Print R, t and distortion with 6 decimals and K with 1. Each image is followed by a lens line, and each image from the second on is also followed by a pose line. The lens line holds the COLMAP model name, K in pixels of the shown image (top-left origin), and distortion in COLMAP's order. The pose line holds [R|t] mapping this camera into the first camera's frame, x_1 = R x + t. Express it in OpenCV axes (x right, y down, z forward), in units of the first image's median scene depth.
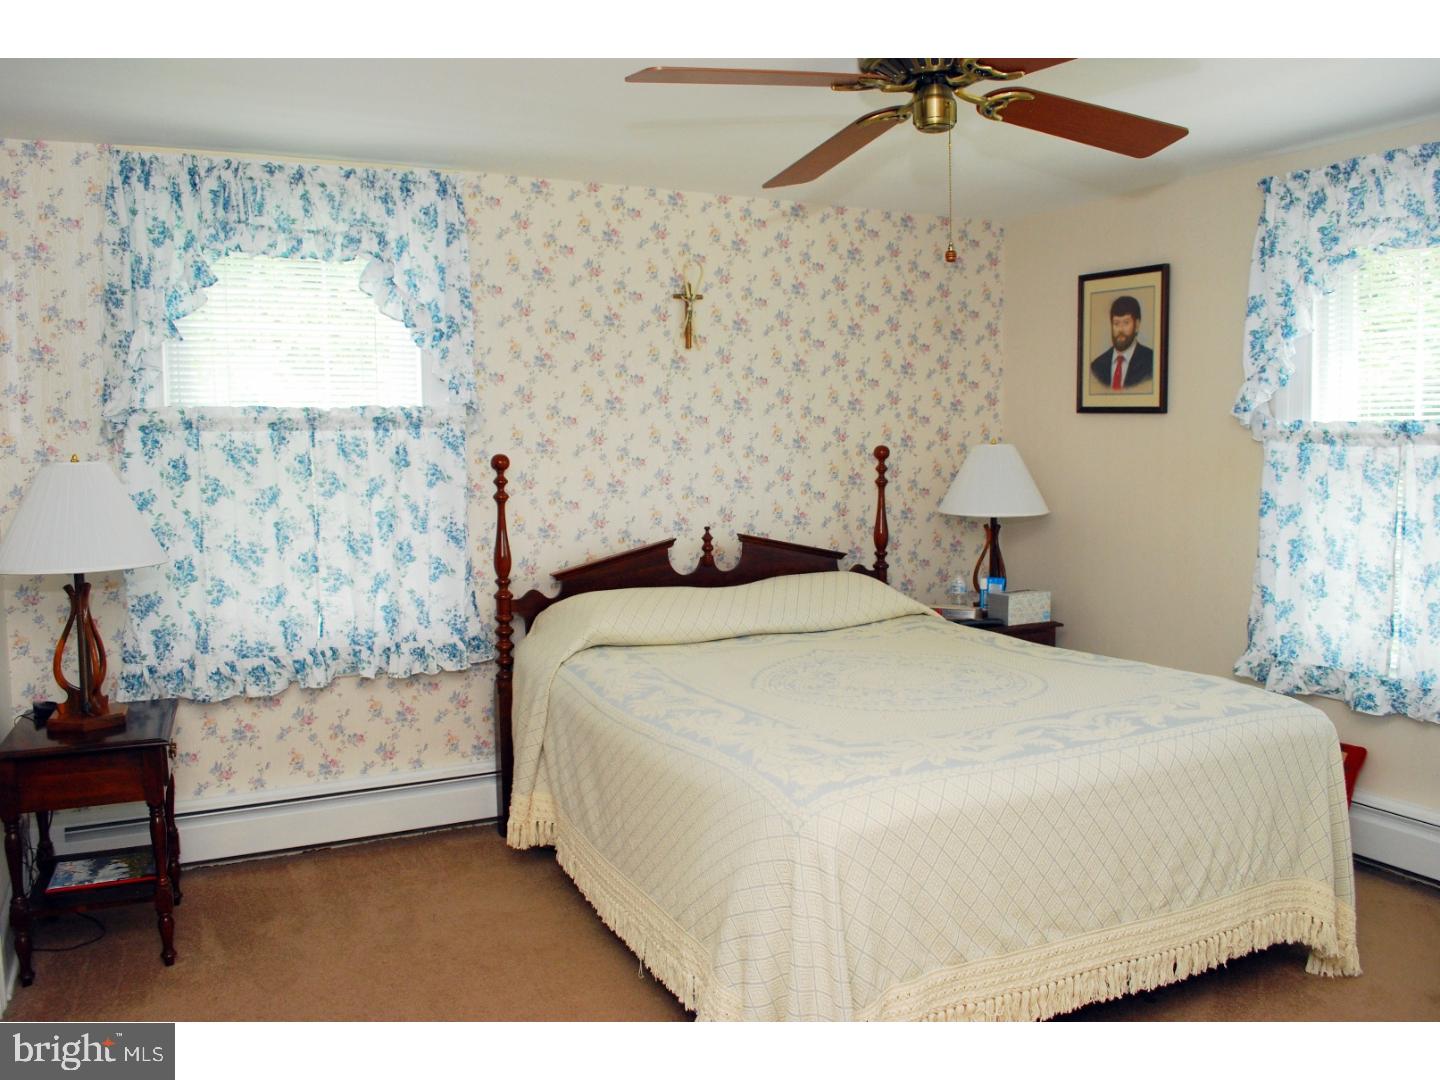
lens RADIAL K [[1144.7, 0, 728.0], [0, 1144.7, 524.2], [0, 0, 1]] dist [-0.083221, 0.013531]
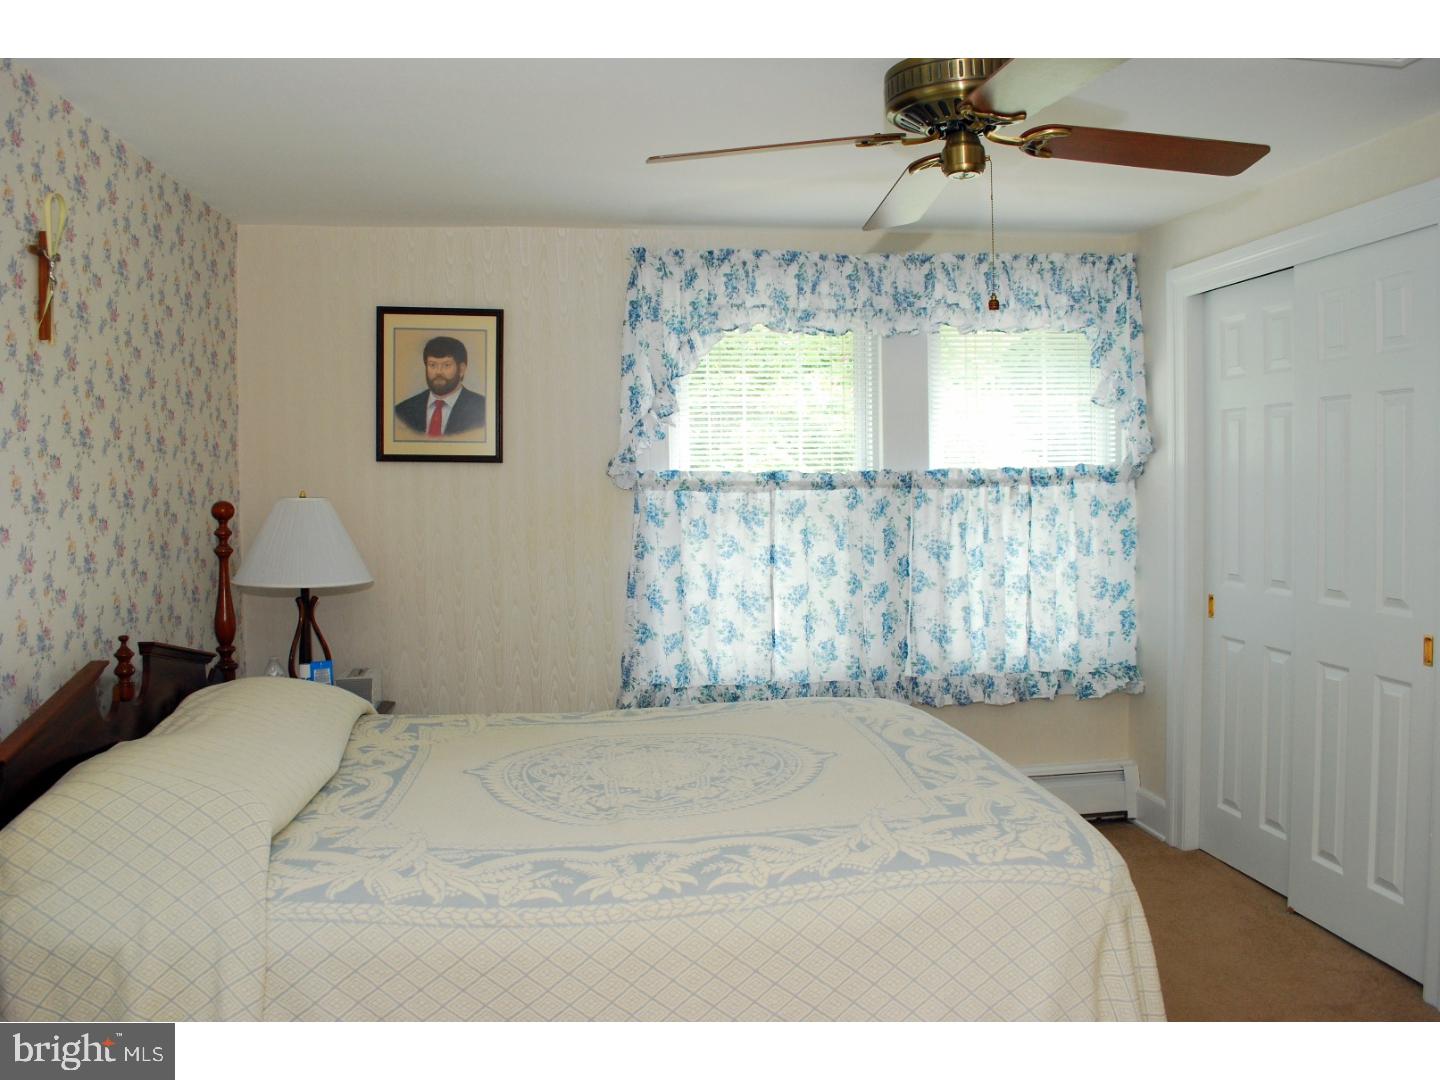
lens RADIAL K [[1144.7, 0, 728.0], [0, 1144.7, 524.2], [0, 0, 1]] dist [-0.083221, 0.013531]
pose [[0.326475, -0.029960, 0.944731, -0.541881], [0.079469, 0.996829, 0.004150, -0.038875], [-0.941859, 0.073722, 0.327820, 0.568083]]
